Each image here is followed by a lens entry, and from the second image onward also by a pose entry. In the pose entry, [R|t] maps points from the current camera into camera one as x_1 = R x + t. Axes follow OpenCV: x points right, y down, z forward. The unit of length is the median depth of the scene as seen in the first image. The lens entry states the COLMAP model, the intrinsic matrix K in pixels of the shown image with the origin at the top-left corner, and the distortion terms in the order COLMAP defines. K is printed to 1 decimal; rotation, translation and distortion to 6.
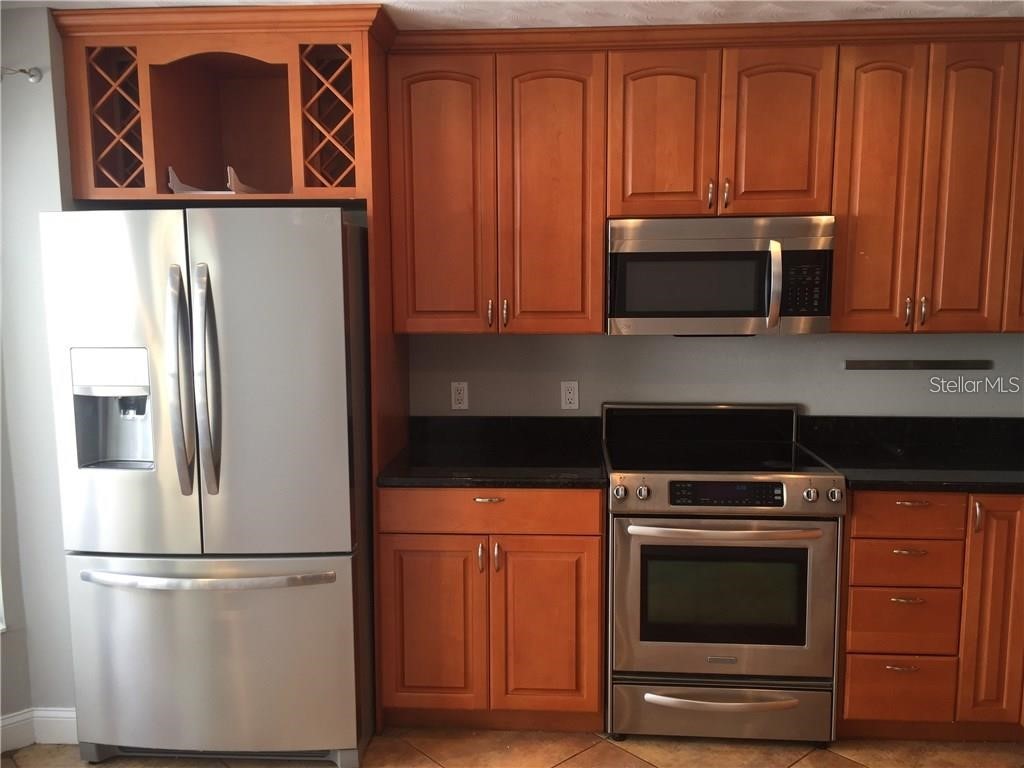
lens RADIAL K [[861.6, 0, 512.0], [0, 861.6, 384.0], [0, 0, 1]] dist [0.057979, -0.103089]
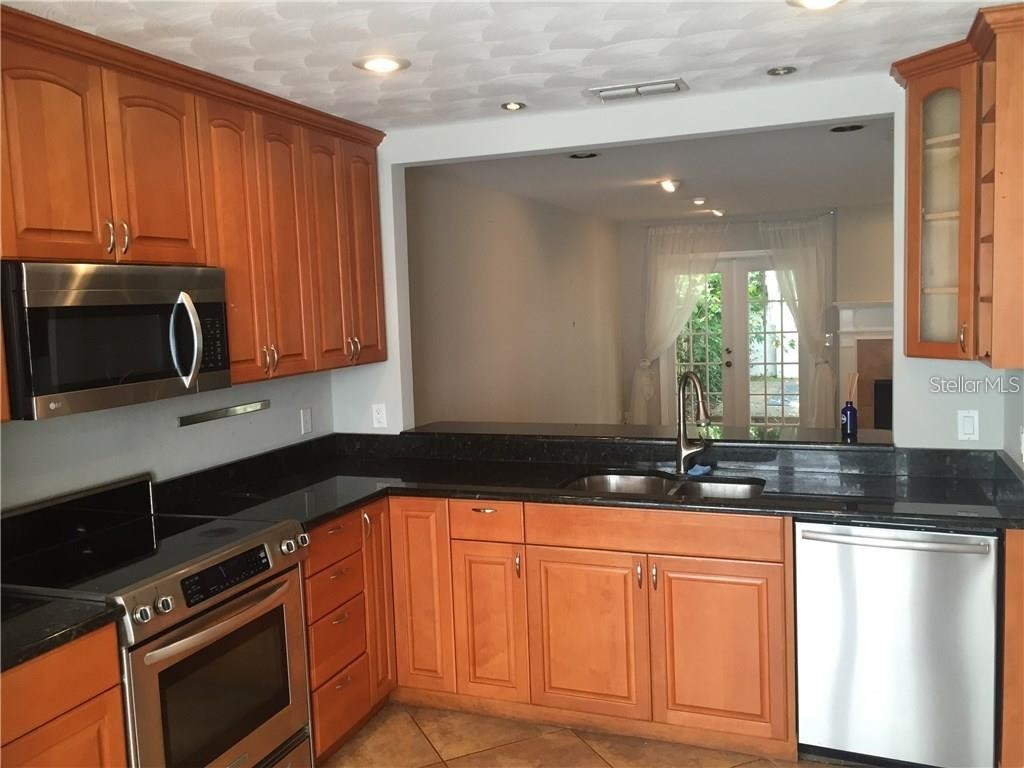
lens RADIAL K [[861.6, 0, 512.0], [0, 861.6, 384.0], [0, 0, 1]] dist [0.057979, -0.103089]
pose [[0.292007, -0.097347, 0.951449, -0.482841], [0.160994, 0.985614, 0.051433, -0.062610], [-0.942769, 0.138159, 0.303478, 0.416971]]
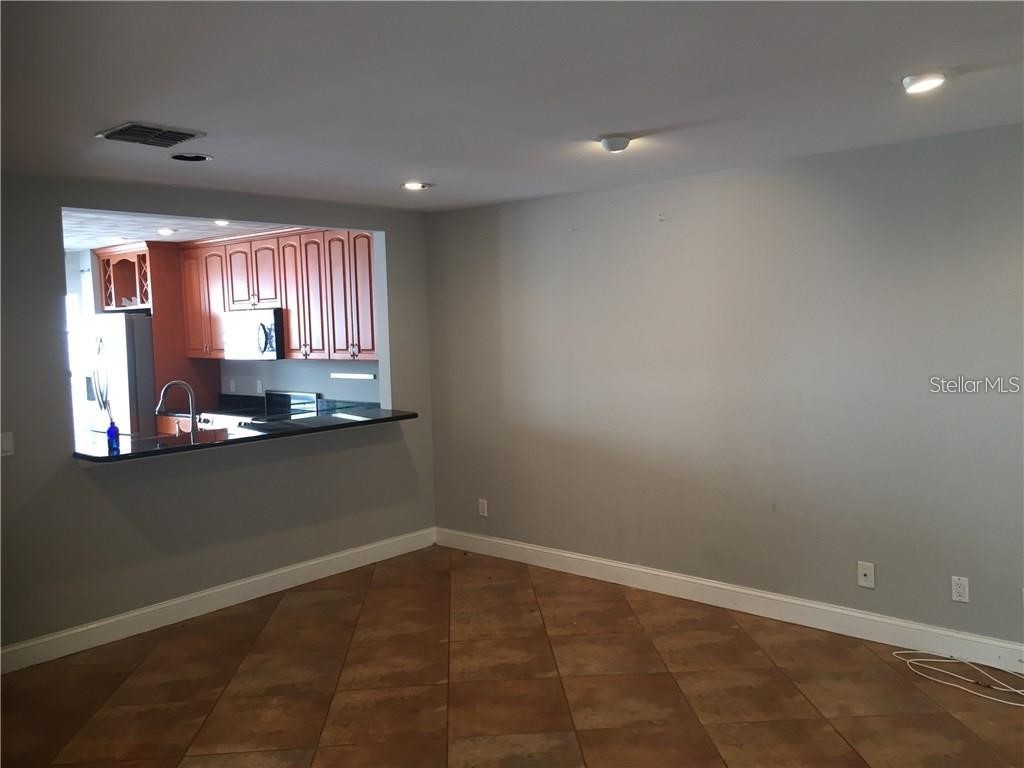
lens RADIAL K [[861.6, 0, 512.0], [0, 861.6, 384.0], [0, 0, 1]] dist [0.057979, -0.103089]
pose [[0.785916, 0.026211, -0.617777, 2.391114], [-0.052656, 0.998309, -0.024631, 0.032810], [0.616087, 0.051888, 0.785967, -0.434353]]
